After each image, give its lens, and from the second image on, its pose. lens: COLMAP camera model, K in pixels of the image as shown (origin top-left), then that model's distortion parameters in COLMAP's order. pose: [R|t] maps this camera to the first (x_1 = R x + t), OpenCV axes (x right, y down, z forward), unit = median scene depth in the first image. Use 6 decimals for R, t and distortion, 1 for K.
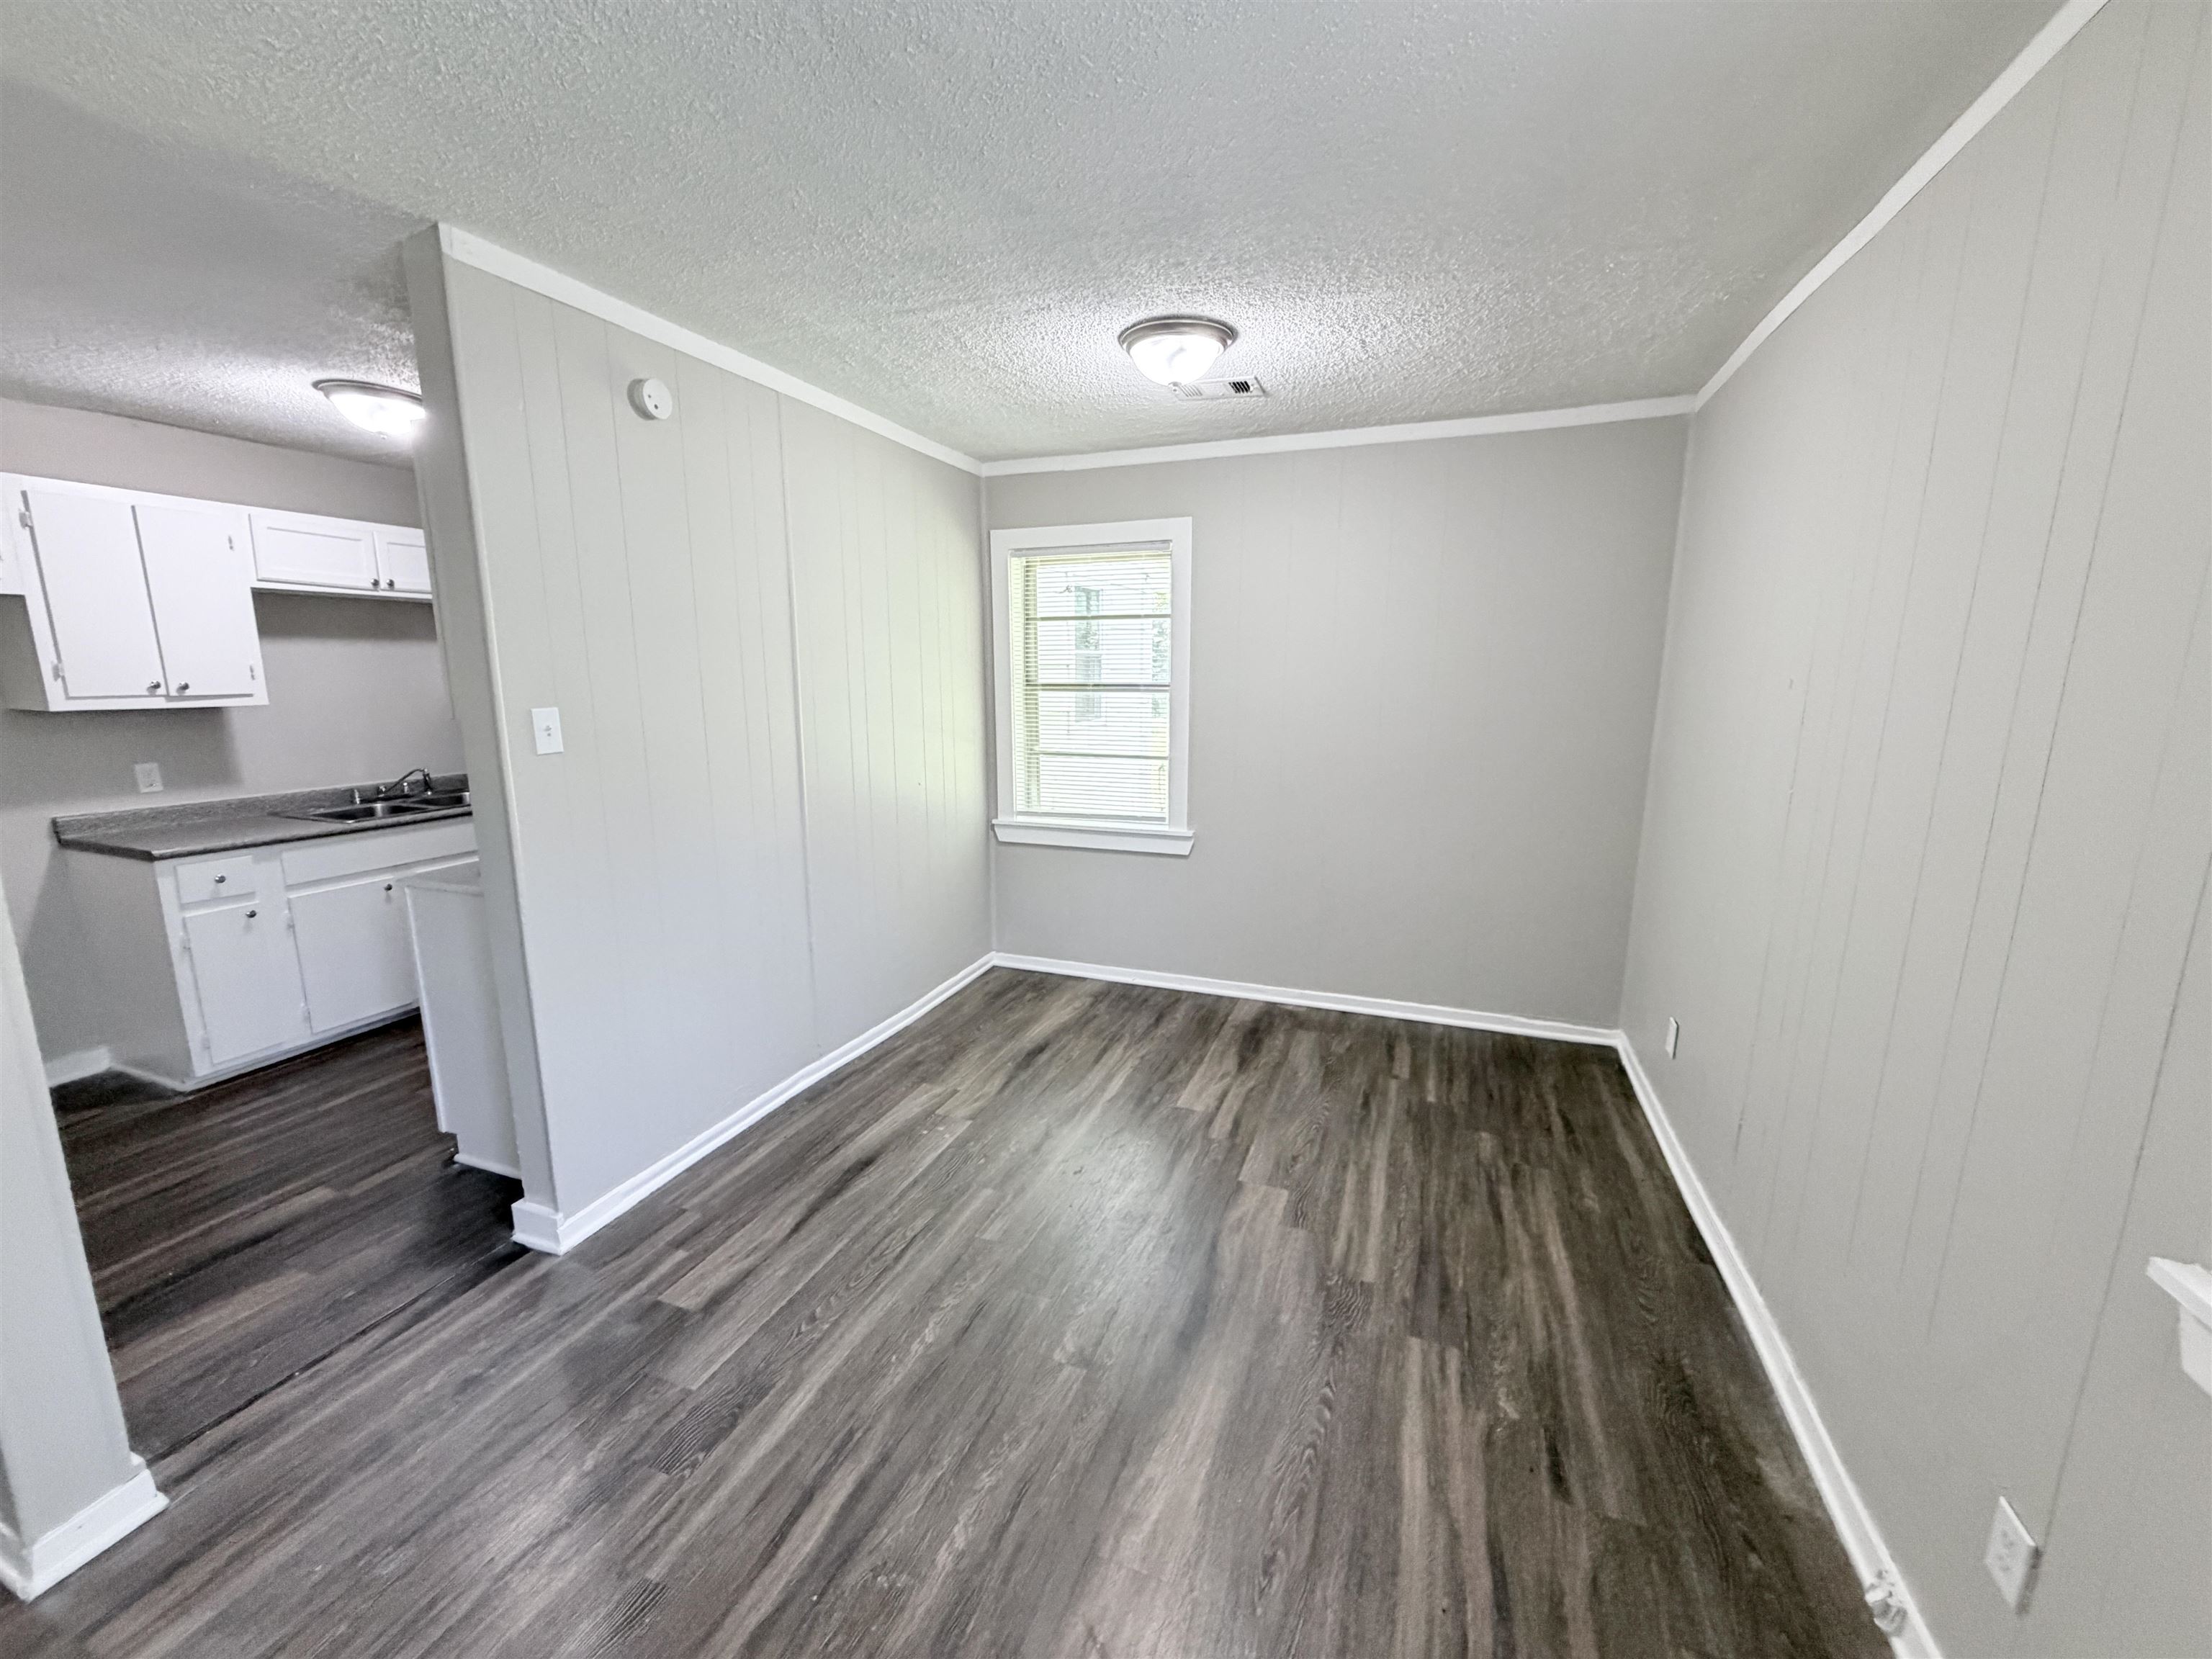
lens RADIAL K [[883.7, 0, 1097.1], [0, 883.7, 835.0], [0, 0, 1]] dist [0.002431, 0.000082]
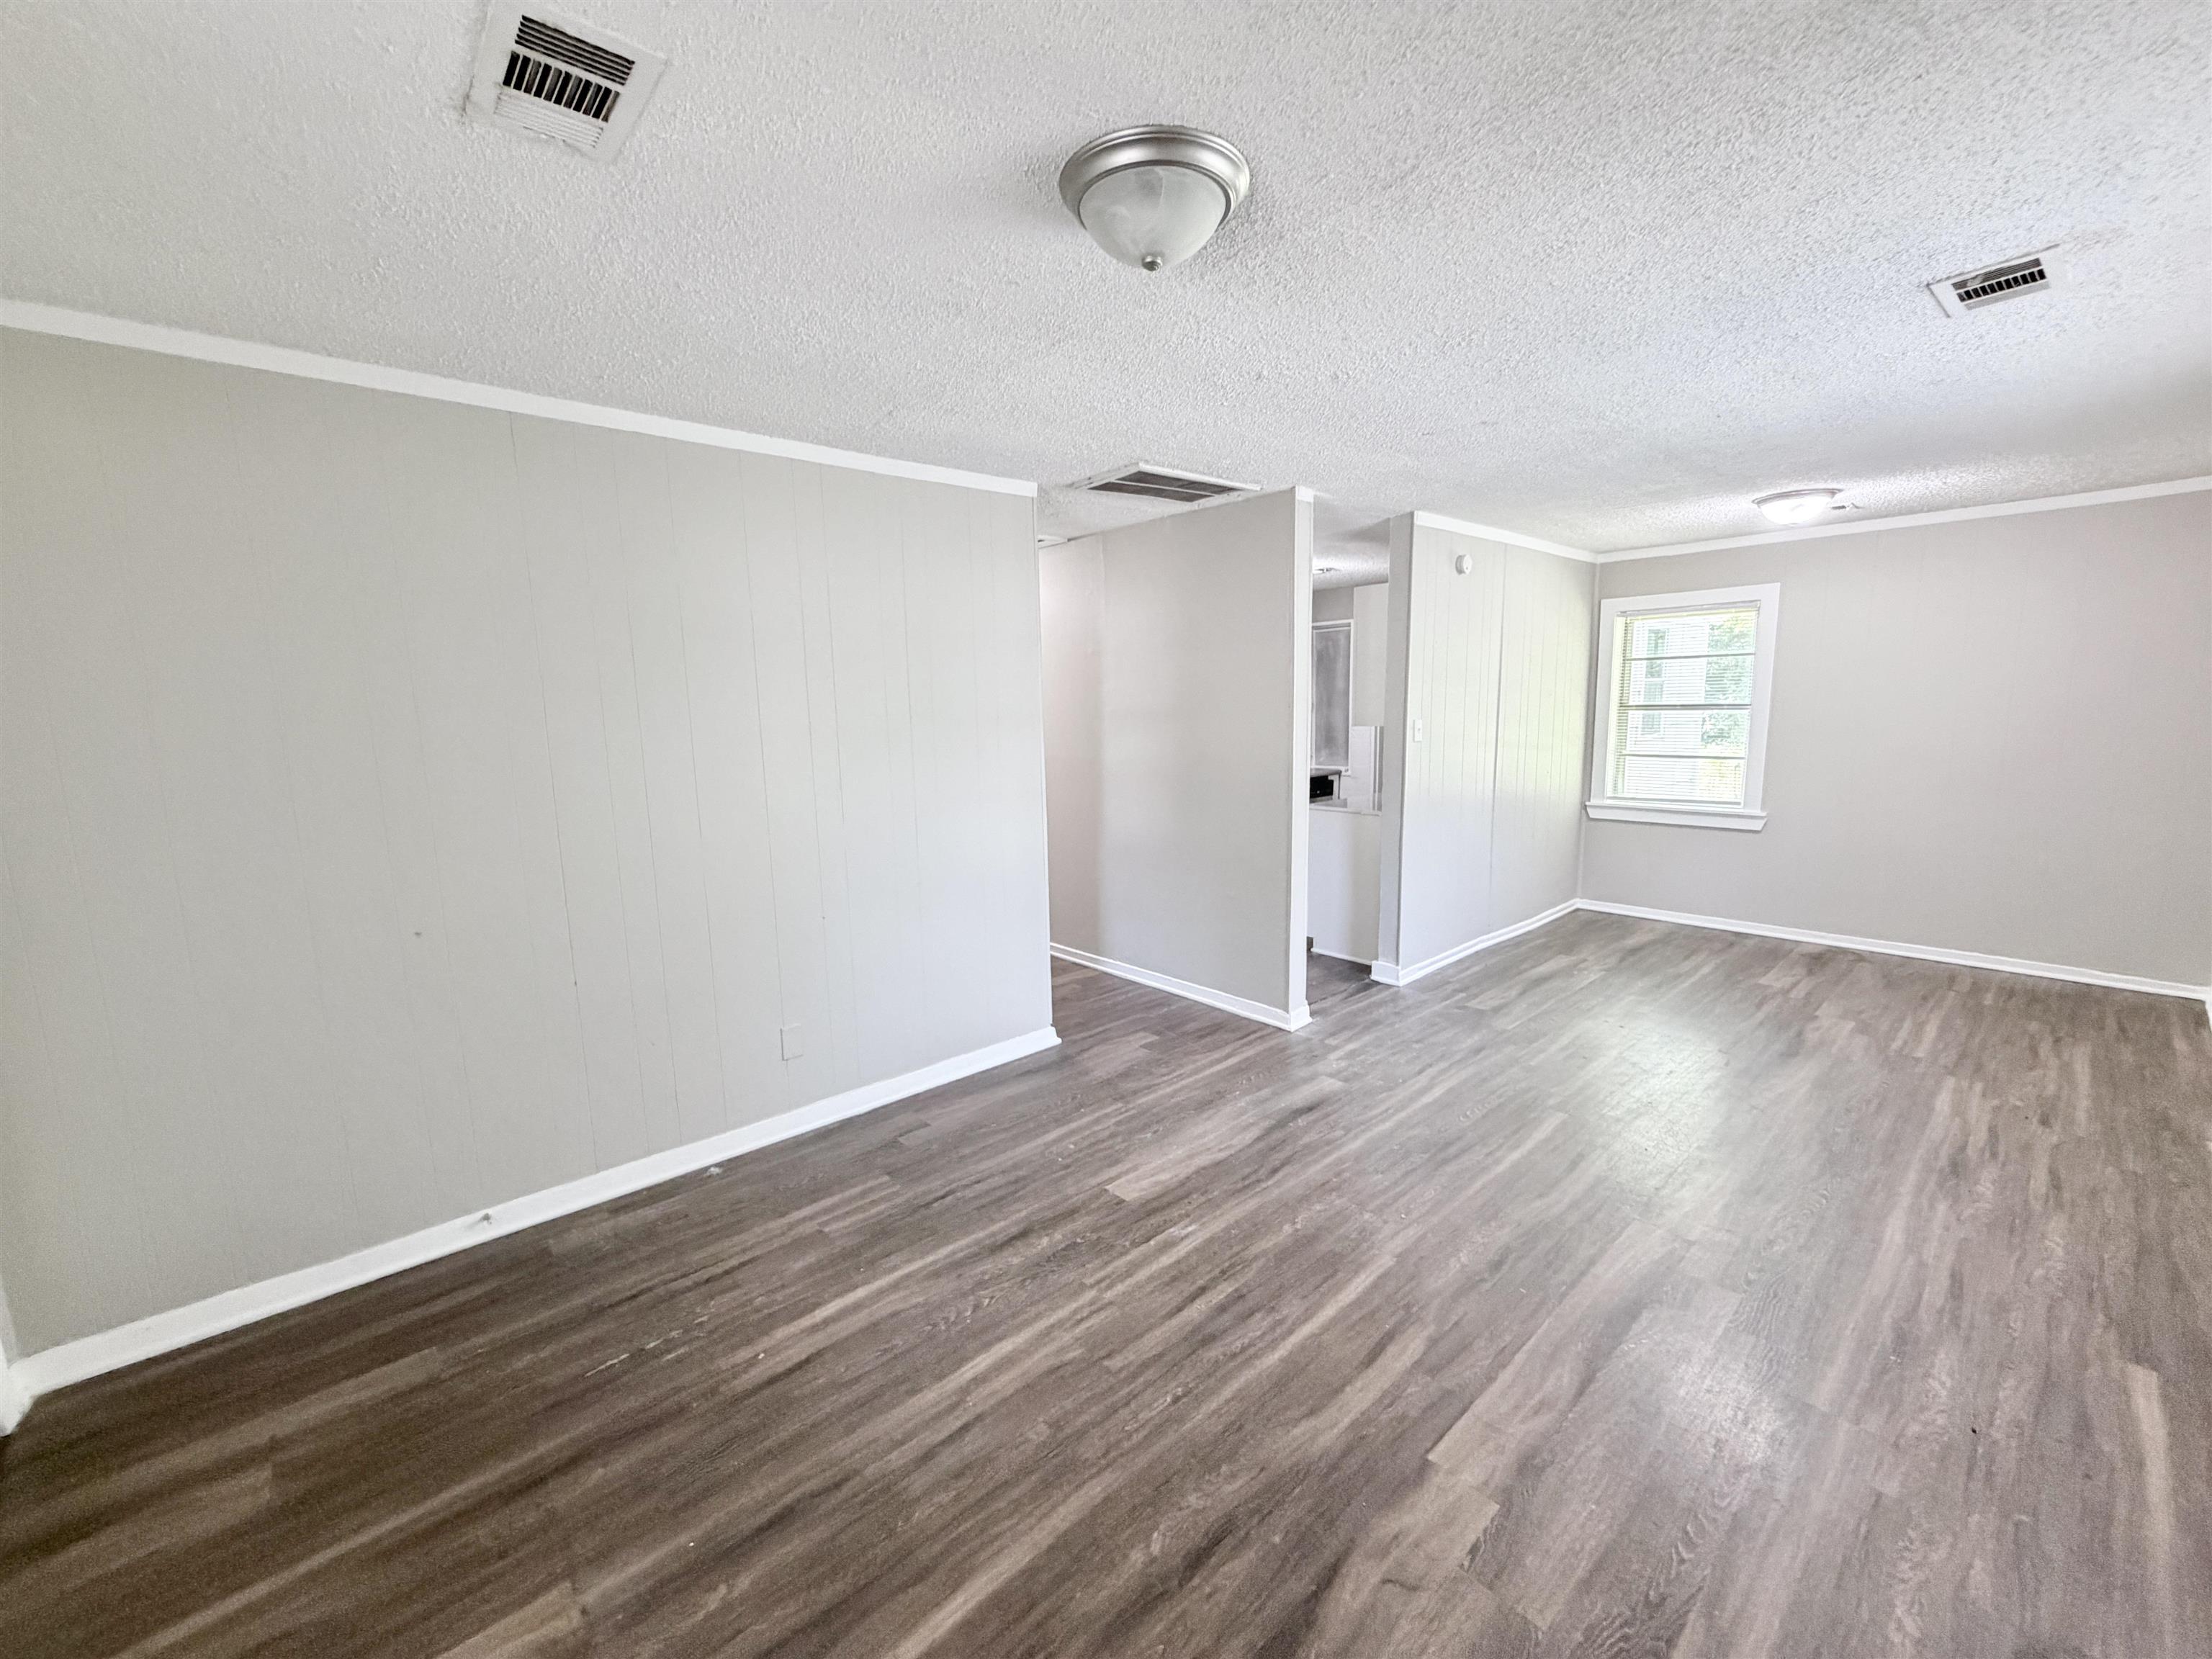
lens RADIAL K [[883.7, 0, 1103.2], [0, 883.7, 829.4], [0, 0, 1]] dist [0.002431, 0.000082]
pose [[0.889495, 0.049186, -0.454290, -0.261993], [-0.064571, 0.997743, -0.018402, 0.166247], [0.452360, 0.045703, 0.890664, -0.976206]]
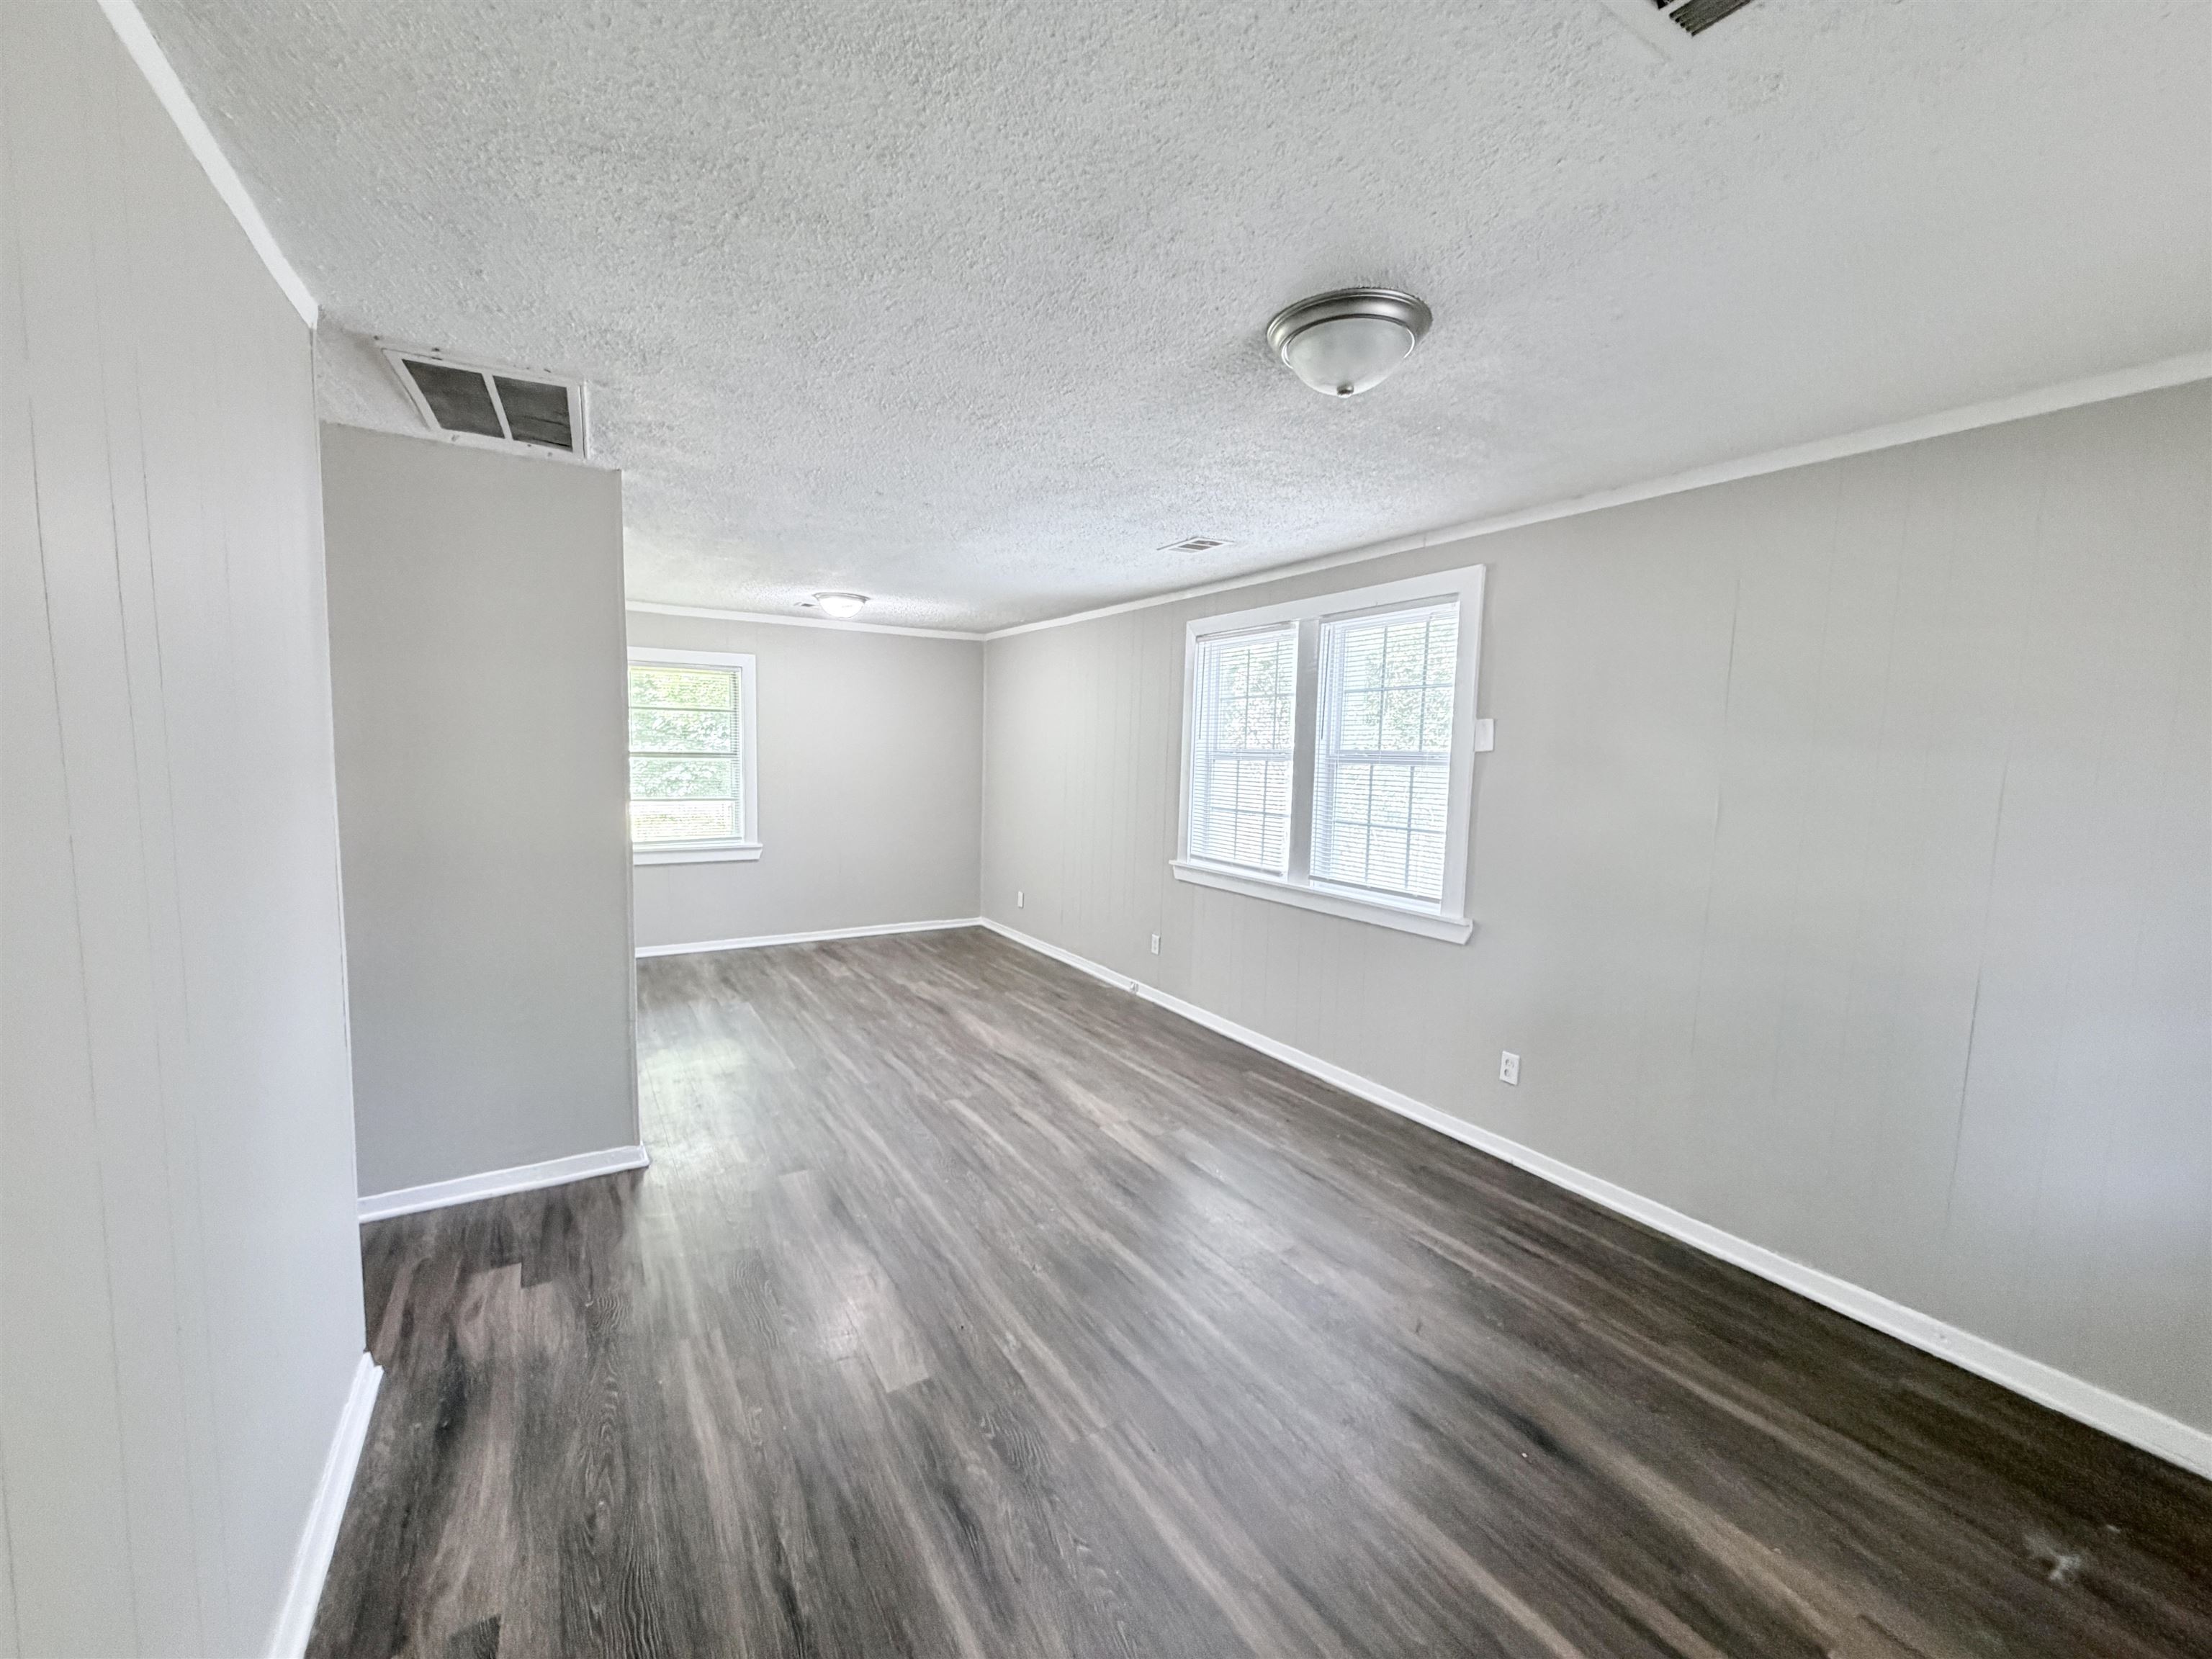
lens RADIAL K [[883.7, 0, 1091.7], [0, 883.7, 825.6], [0, 0, 1]] dist [0.002431, 0.000082]
pose [[0.611534, -0.055460, 0.789272, -1.189299], [0.121894, 0.992235, -0.024722, 0.114829], [-0.781773, 0.111326, 0.613546, -0.700139]]
